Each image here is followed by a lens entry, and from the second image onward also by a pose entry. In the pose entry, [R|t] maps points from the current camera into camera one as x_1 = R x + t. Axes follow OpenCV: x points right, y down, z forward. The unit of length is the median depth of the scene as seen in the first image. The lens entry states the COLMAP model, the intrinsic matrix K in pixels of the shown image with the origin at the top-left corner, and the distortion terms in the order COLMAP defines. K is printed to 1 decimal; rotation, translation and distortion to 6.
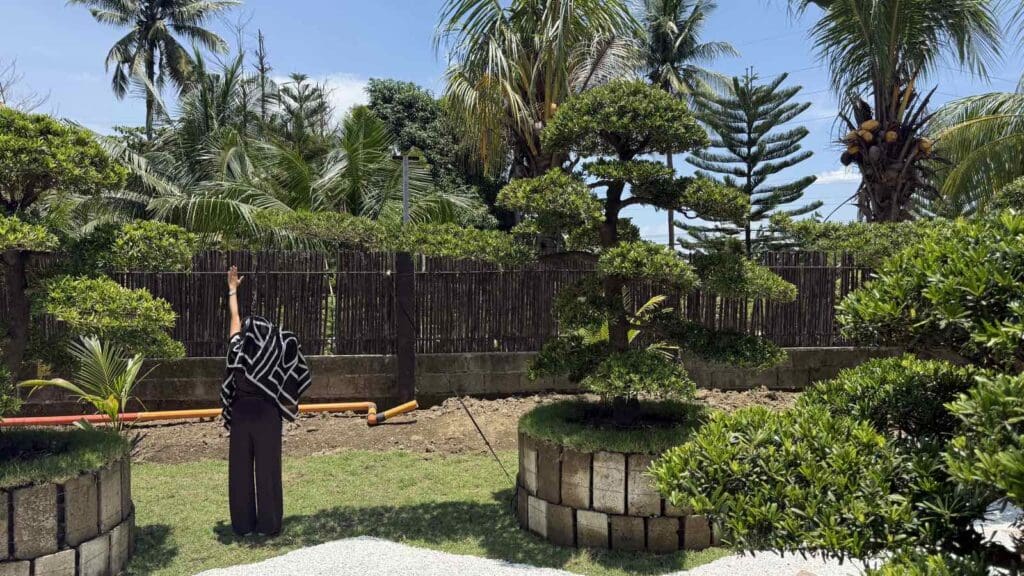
lens RADIAL K [[696.4, 0, 522.4], [0, 696.4, 286.9], [0, 0, 1]] dist [0.074015, -0.091082]
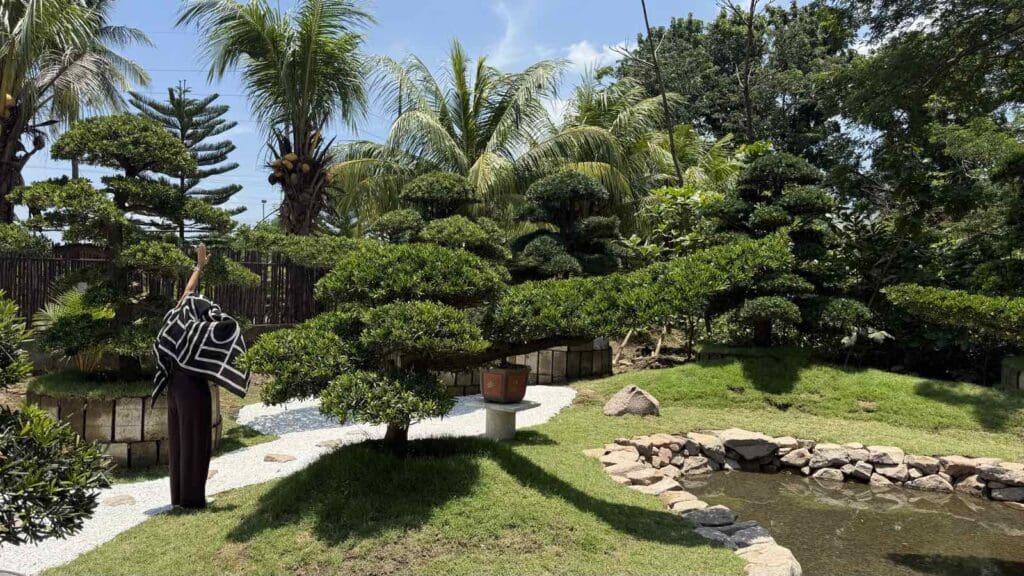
lens RADIAL K [[696.4, 0, 522.4], [0, 696.4, 286.9], [0, 0, 1]] dist [0.074015, -0.091082]
pose [[0.690434, 0.006621, 0.723365, -0.170240], [-0.012904, 0.999912, 0.003164, 0.004948], [-0.723280, -0.011519, 0.690459, -0.242480]]
